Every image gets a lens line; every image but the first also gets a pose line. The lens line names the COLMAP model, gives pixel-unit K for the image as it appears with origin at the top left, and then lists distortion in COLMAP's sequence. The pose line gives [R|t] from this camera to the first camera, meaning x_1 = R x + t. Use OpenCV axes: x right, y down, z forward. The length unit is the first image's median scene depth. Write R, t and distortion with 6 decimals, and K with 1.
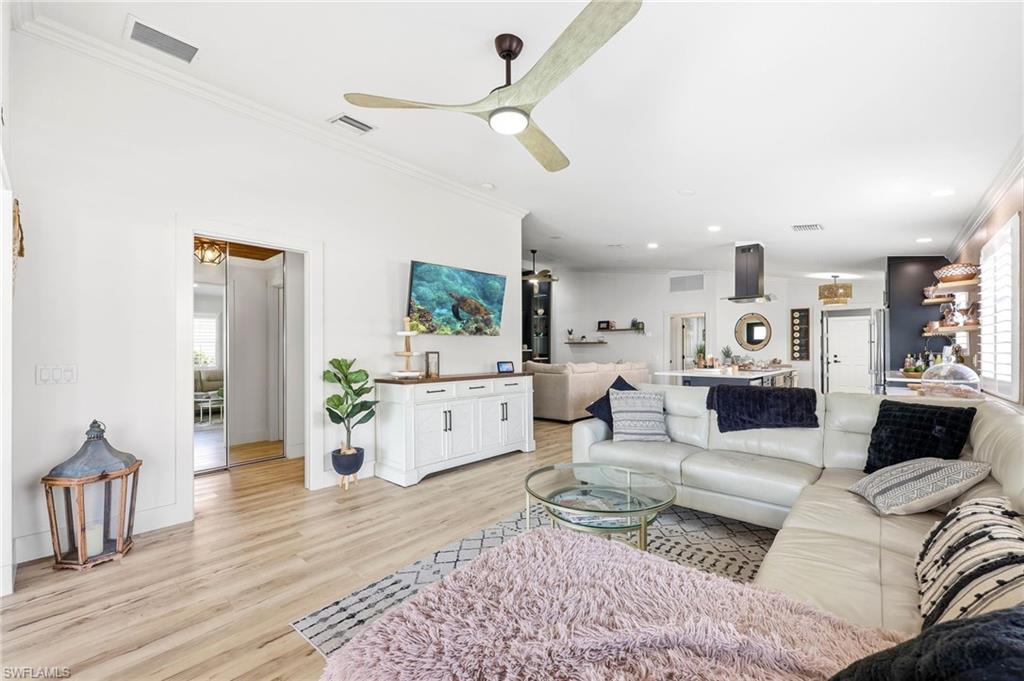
lens RADIAL K [[419.4, 0, 516.9], [0, 419.4, 346.5], [0, 0, 1]] dist [-0.000419, -0.000048]
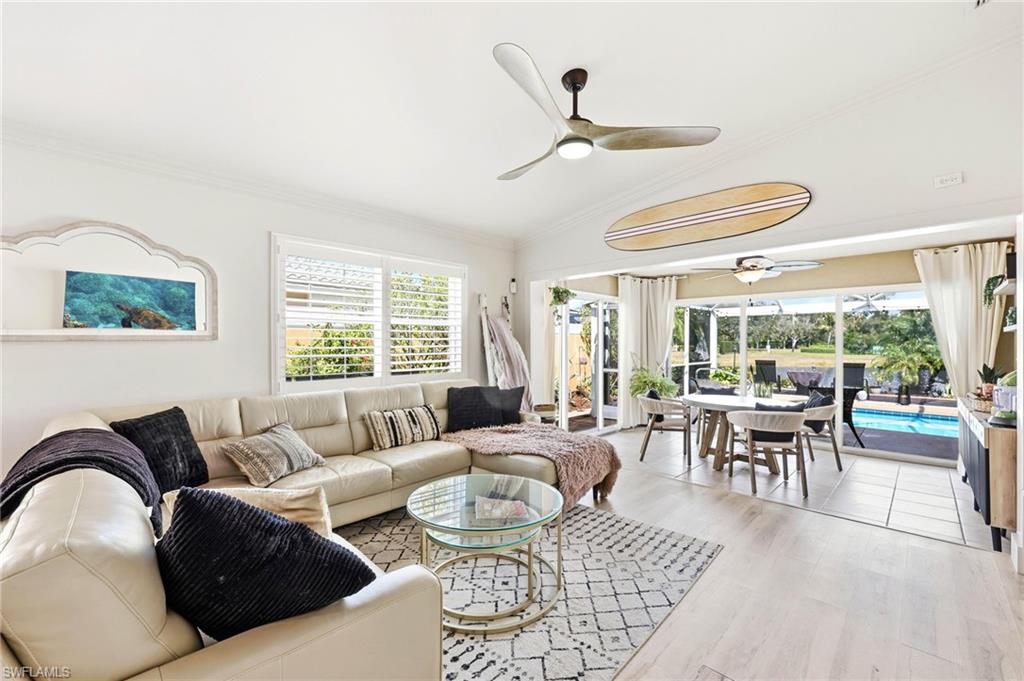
lens RADIAL K [[419.4, 0, 516.9], [0, 419.4, 346.5], [0, 0, 1]] dist [-0.000419, -0.000048]
pose [[-0.998628, -0.006250, 0.051987, 0.056807], [-0.006028, 0.999972, 0.004433, -0.019242], [-0.052013, 0.004113, -0.998638, 1.384854]]
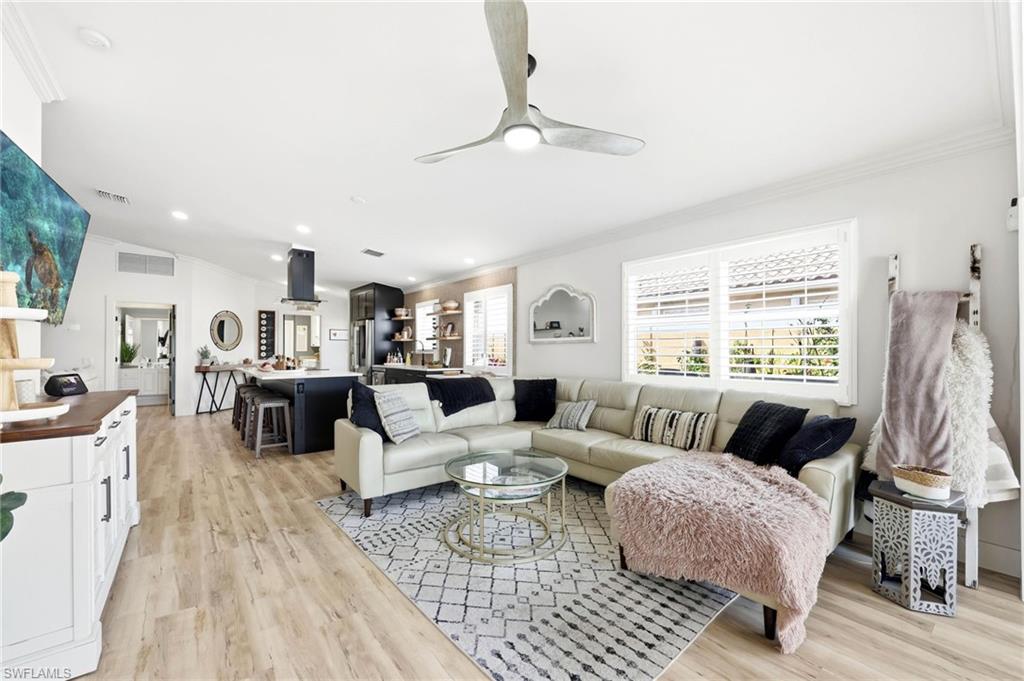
lens RADIAL K [[419.4, 0, 516.9], [0, 419.4, 346.5], [0, 0, 1]] dist [-0.000419, -0.000048]
pose [[0.174234, 0.001486, 0.984703, -0.690242], [-0.006692, 0.999978, -0.000325, -0.008531], [-0.984682, -0.006534, 0.174240, 0.542461]]
